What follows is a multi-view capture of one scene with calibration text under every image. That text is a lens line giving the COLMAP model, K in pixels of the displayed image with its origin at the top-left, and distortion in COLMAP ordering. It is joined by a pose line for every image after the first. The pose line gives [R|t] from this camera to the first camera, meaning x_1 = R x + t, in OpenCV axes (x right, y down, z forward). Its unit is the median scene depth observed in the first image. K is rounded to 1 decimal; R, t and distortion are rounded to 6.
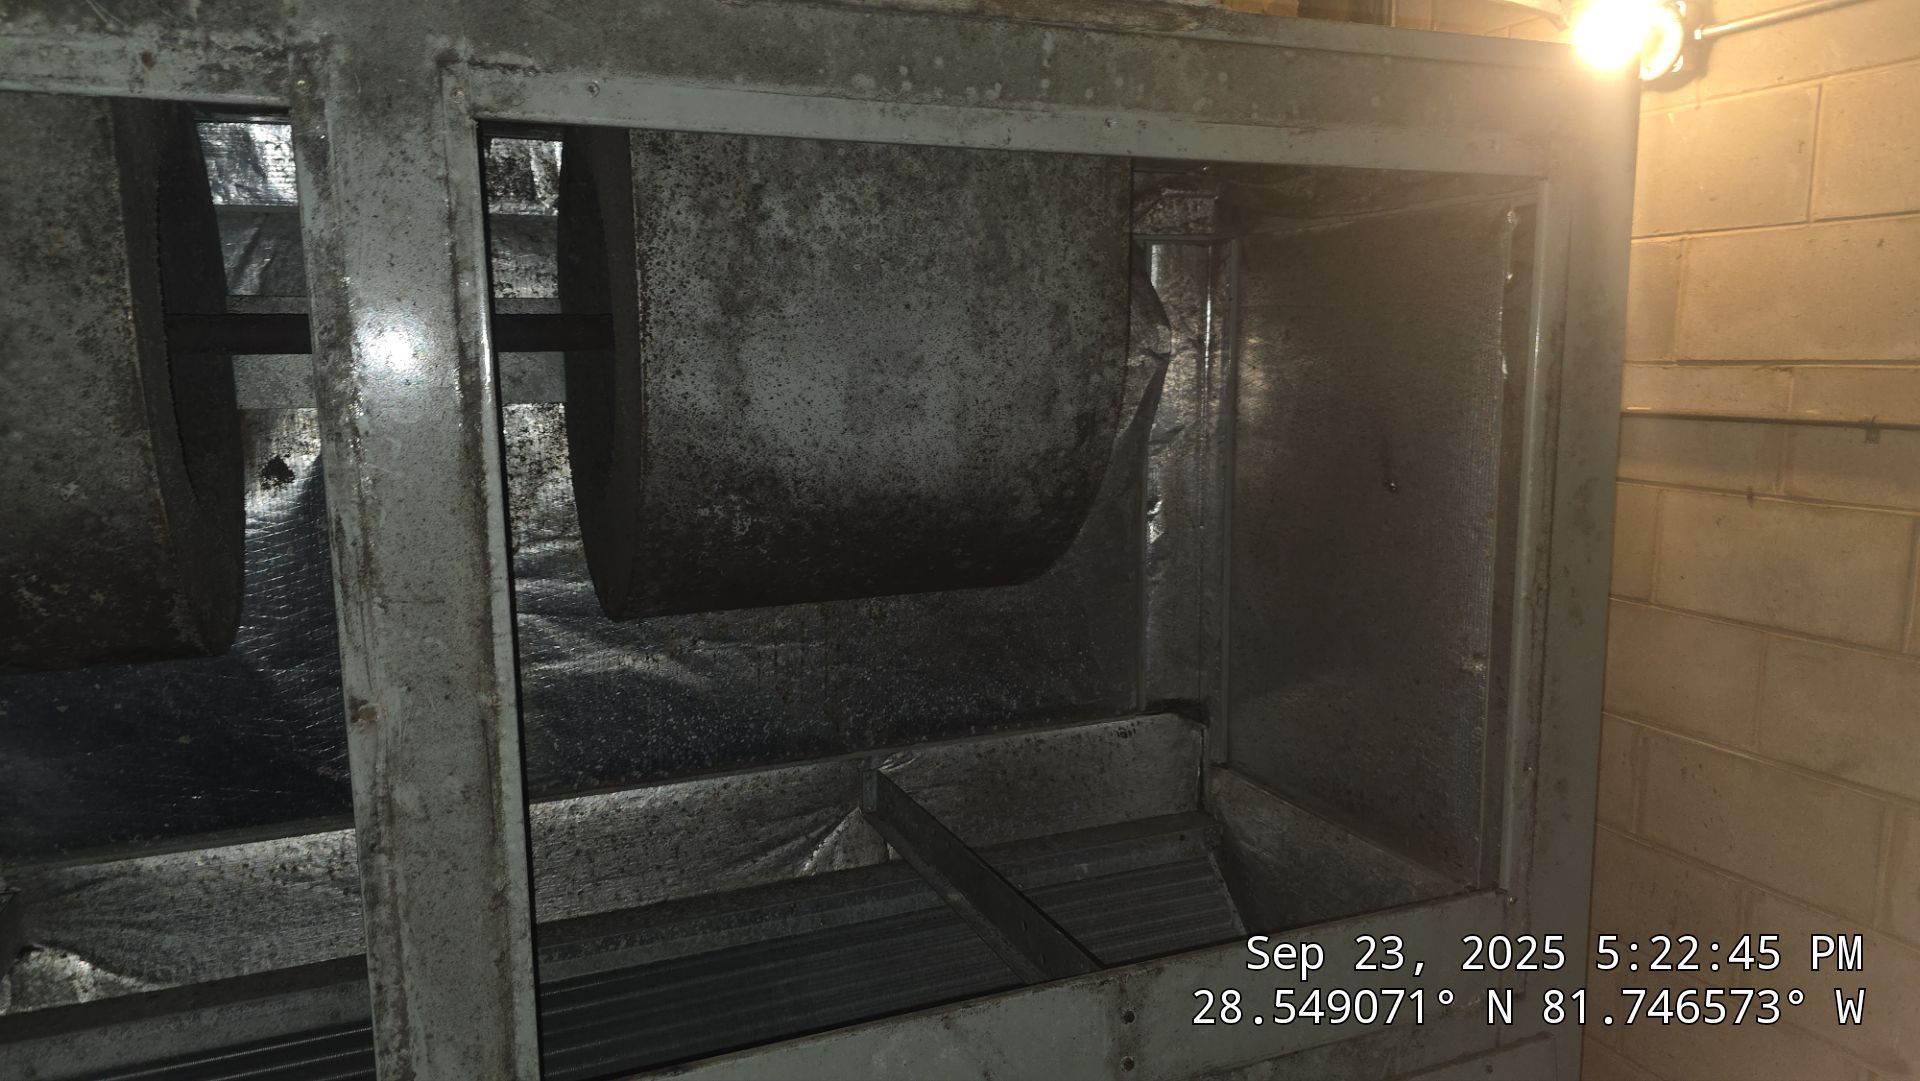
lens RADIAL K [[1305.7, 0, 968.8], [0, 1305.7, 555.8], [0, 0, 1]] dist [0.052025, -0.045451]
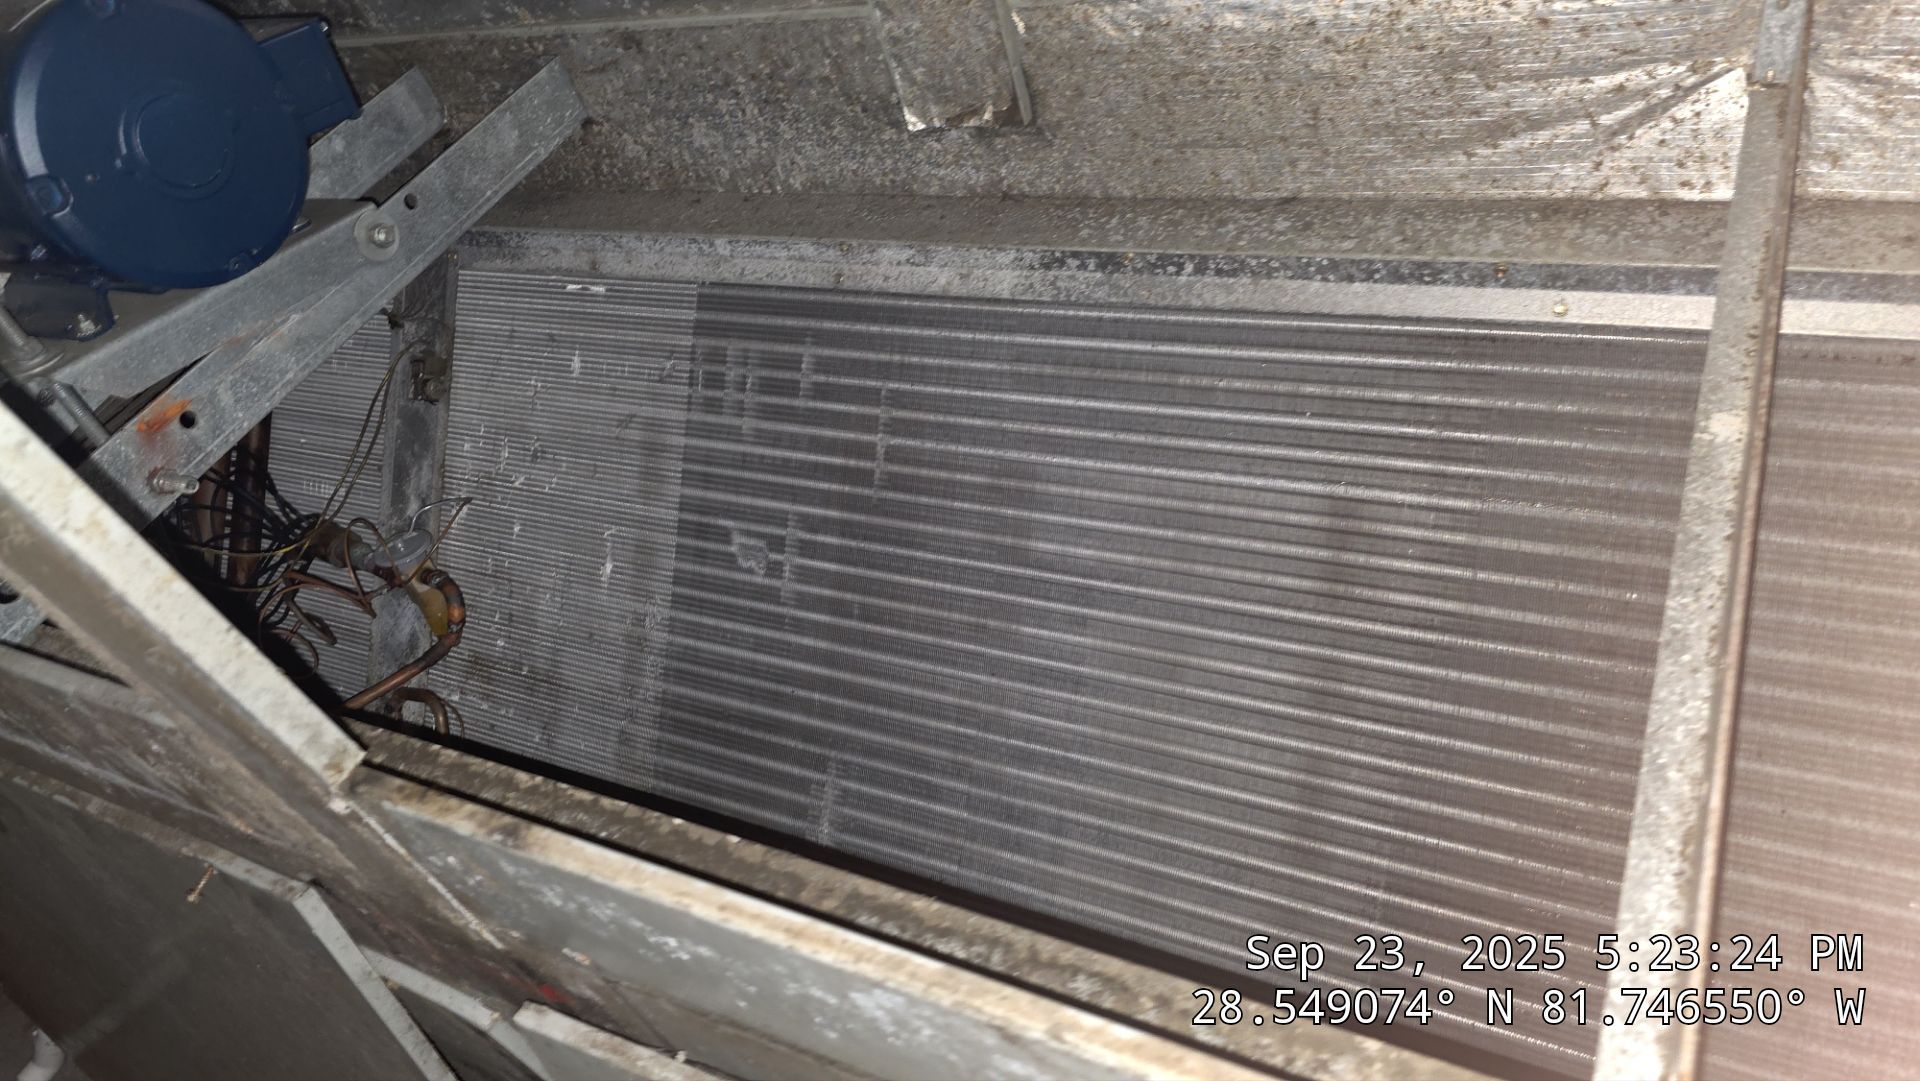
lens RADIAL K [[1305.7, 0, 962.4], [0, 1305.7, 546.8], [0, 0, 1]] dist [0.052025, -0.045451]
pose [[0.638949, 0.414876, -0.647782, 0.172050], [0.147106, 0.760657, 0.632267, -0.000557], [0.755052, -0.499279, 0.424991, 0.953048]]
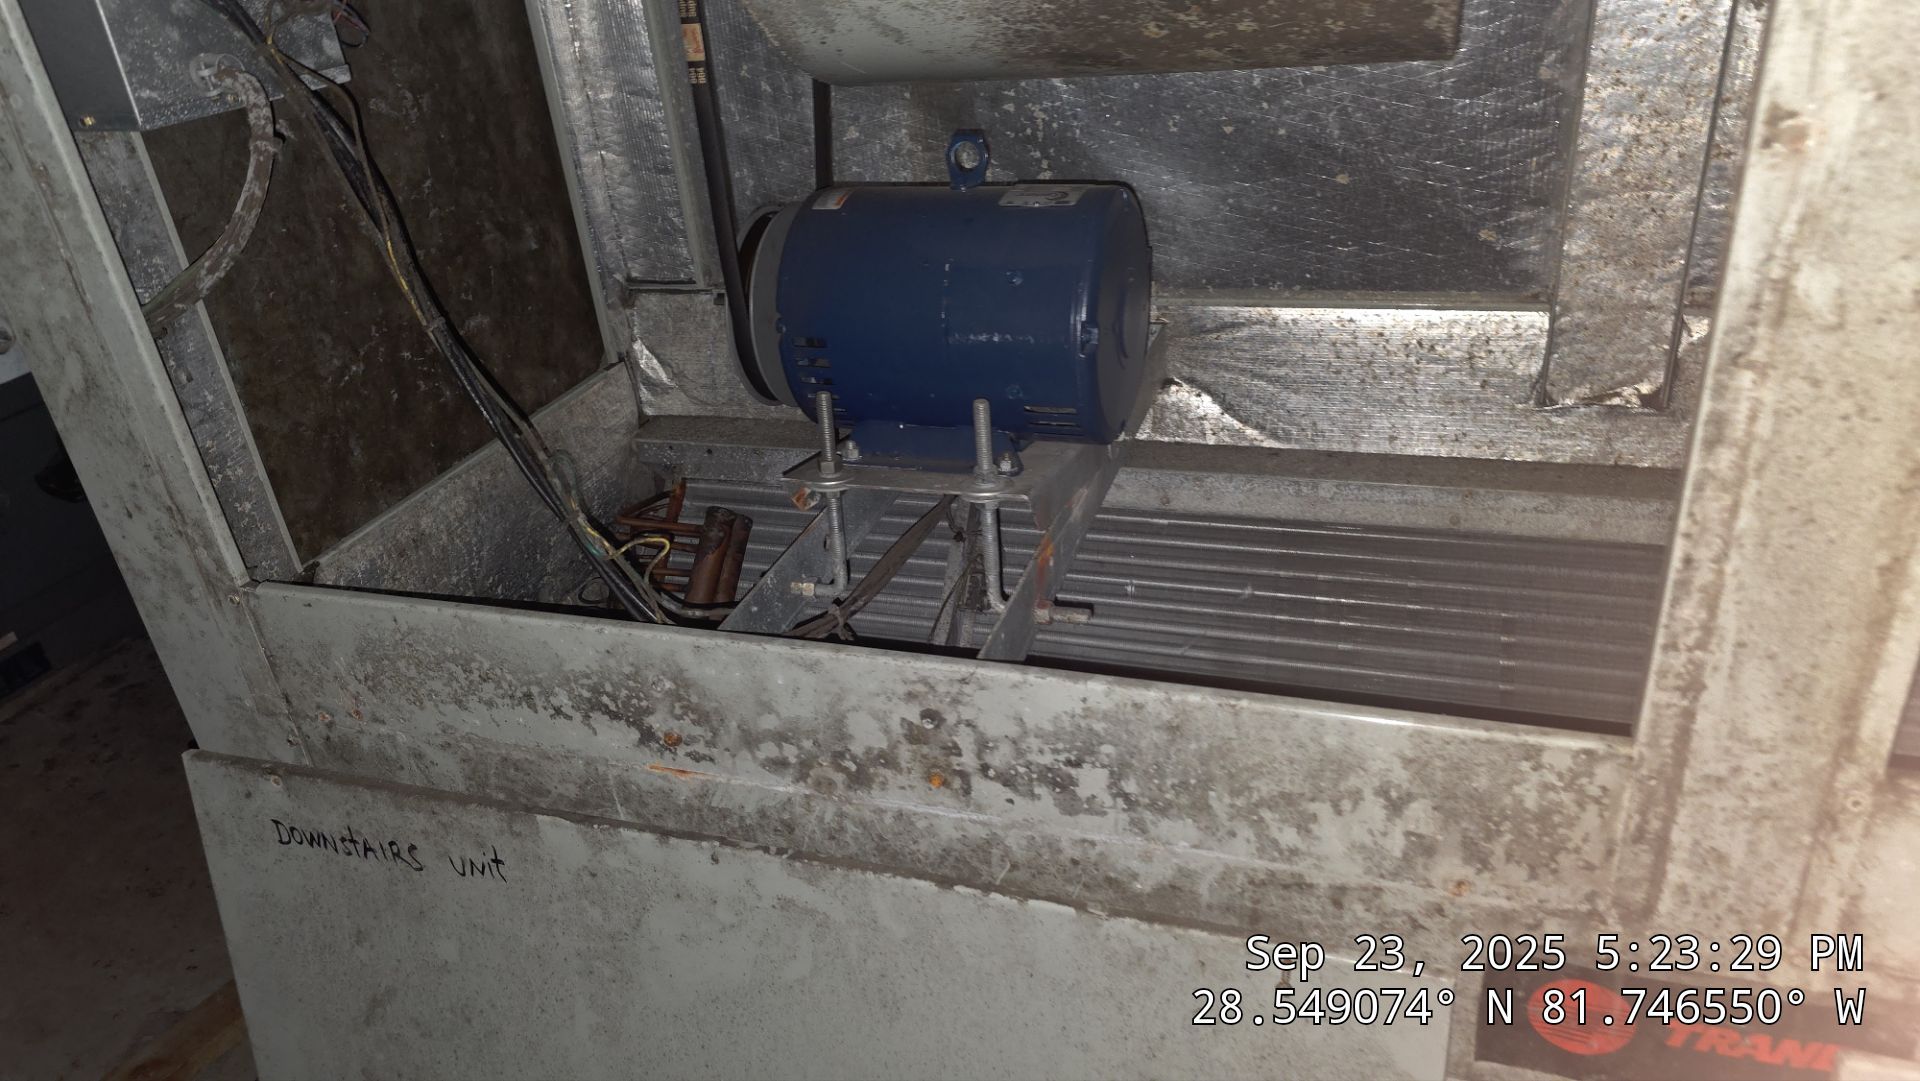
lens RADIAL K [[1305.7, 0, 957.6], [0, 1305.7, 536.2], [0, 0, 1]] dist [0.052025, -0.045451]
pose [[0.746619, 0.262589, -0.611234, -0.276673], [-0.025644, 0.929479, 0.367983, 0.066149], [0.664758, -0.259068, 0.700700, 0.245627]]
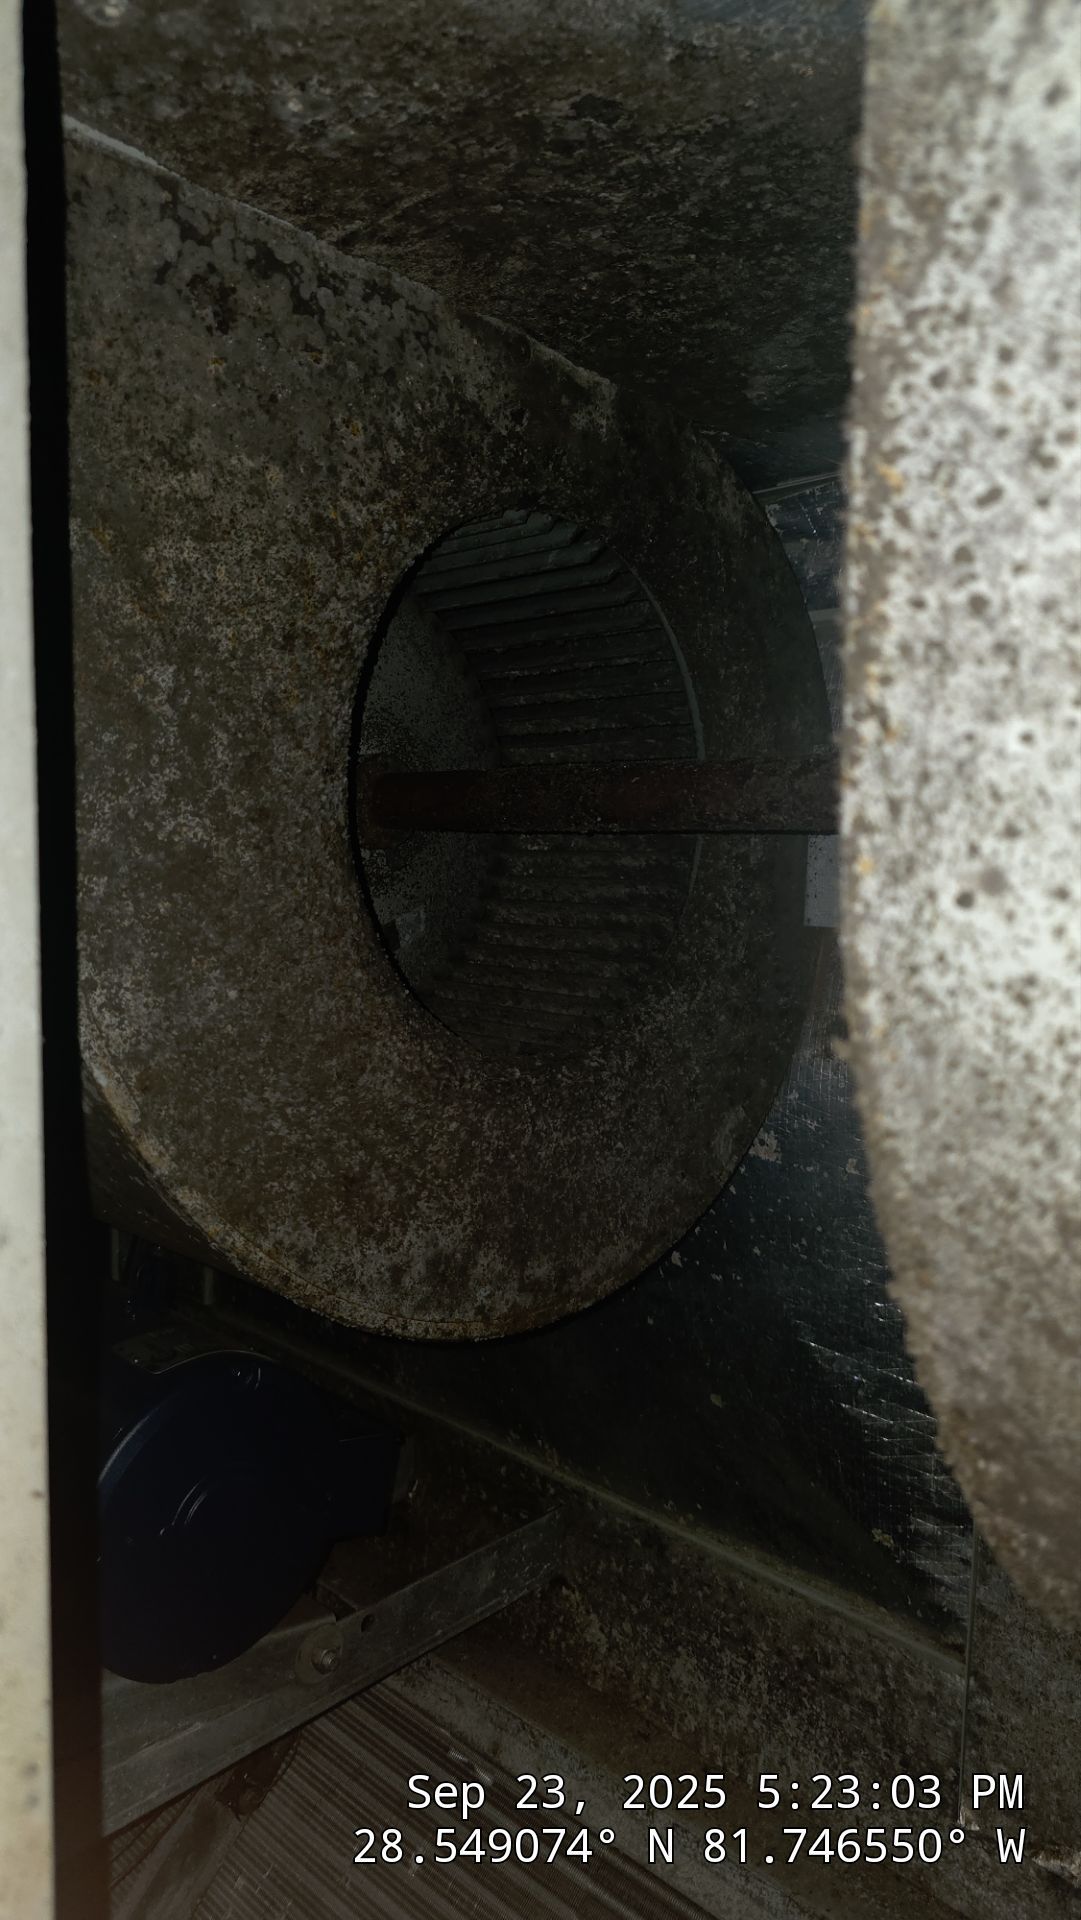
lens RADIAL K [[1305.7, 0, 533.9], [0, 1305.7, 967.3], [0, 0, 1]] dist [0.052025, -0.045451]
pose [[0.395018, 0.094546, -0.913795, -0.054716], [-0.165566, 0.985729, 0.030417, -0.122389], [0.903631, 0.139278, 0.405035, 0.862691]]
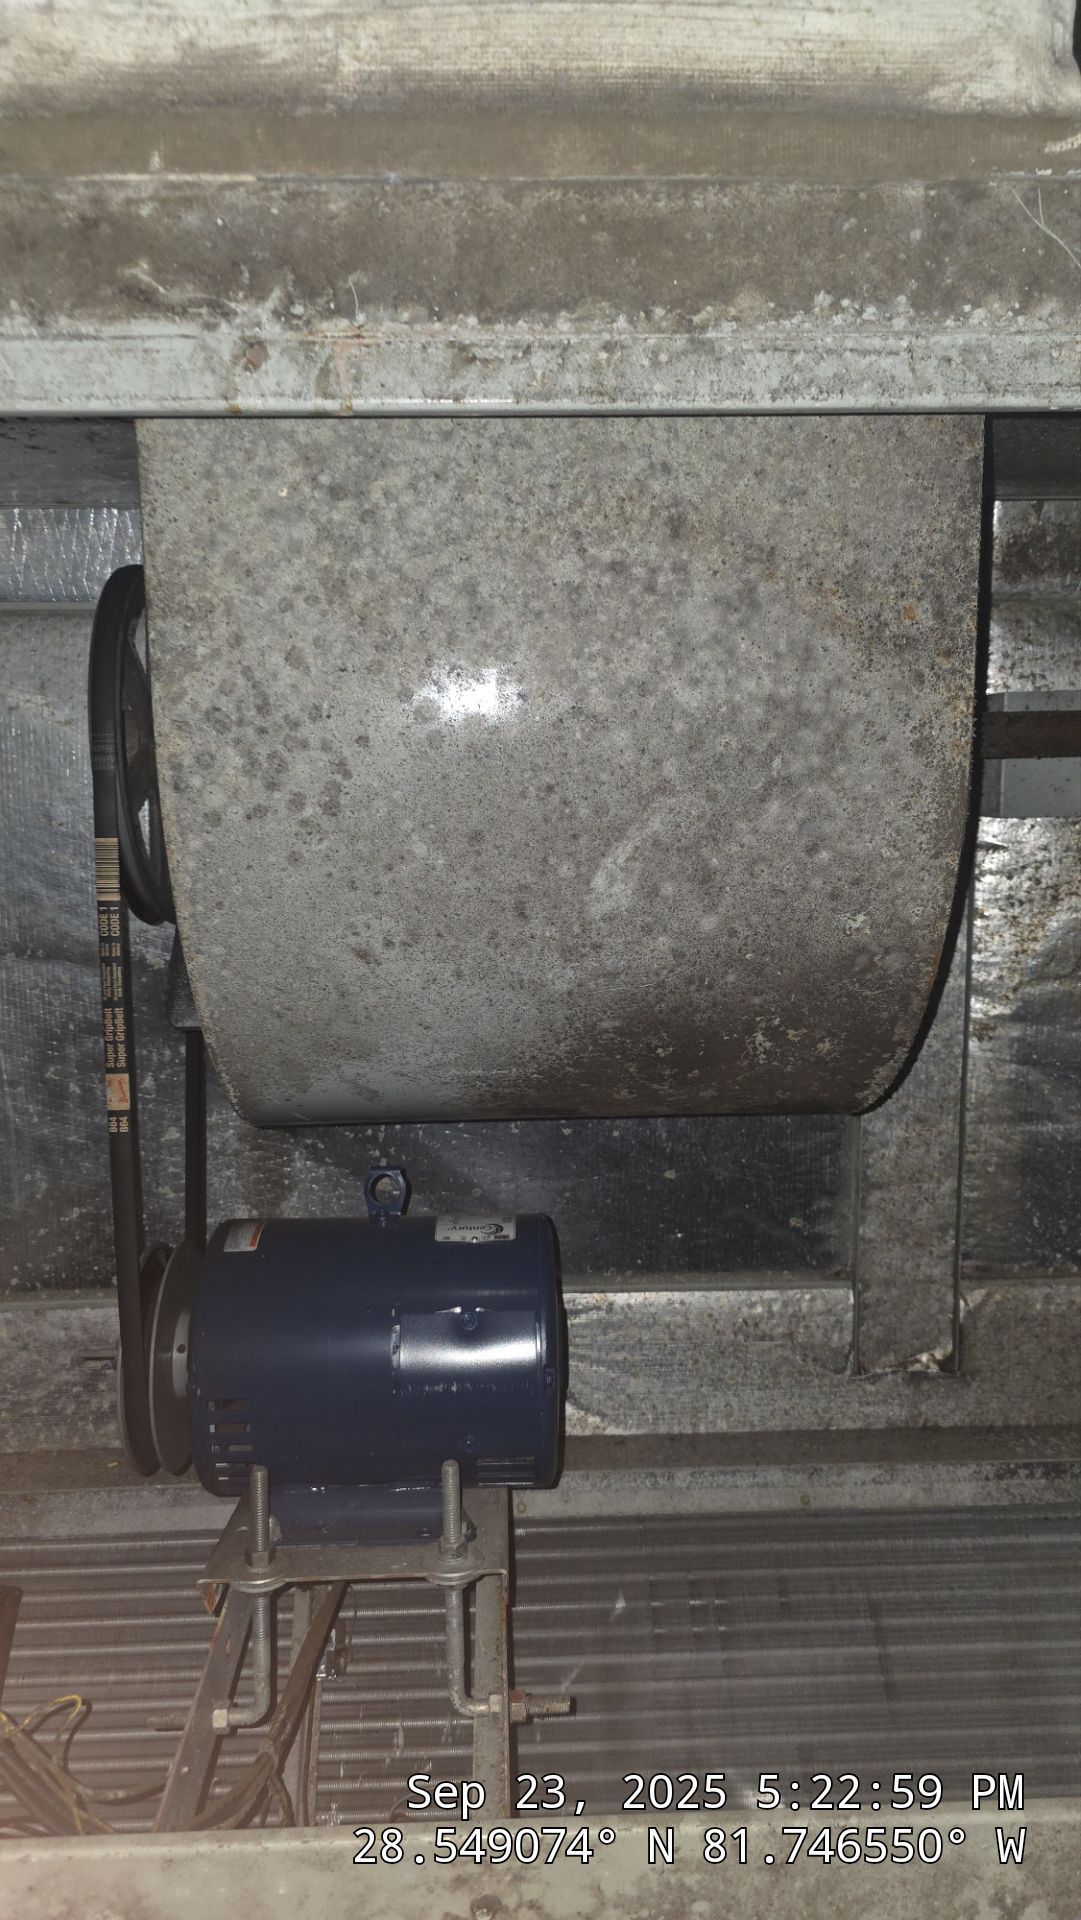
lens RADIAL K [[1305.7, 0, 535.1], [0, 1305.7, 969.0], [0, 0, 1]] dist [0.052025, -0.045451]
pose [[0.934929, 0.054760, -0.350584, -0.519029], [-0.053394, 0.998481, 0.013569, -0.018471], [0.350795, 0.006033, 0.936433, 0.146184]]
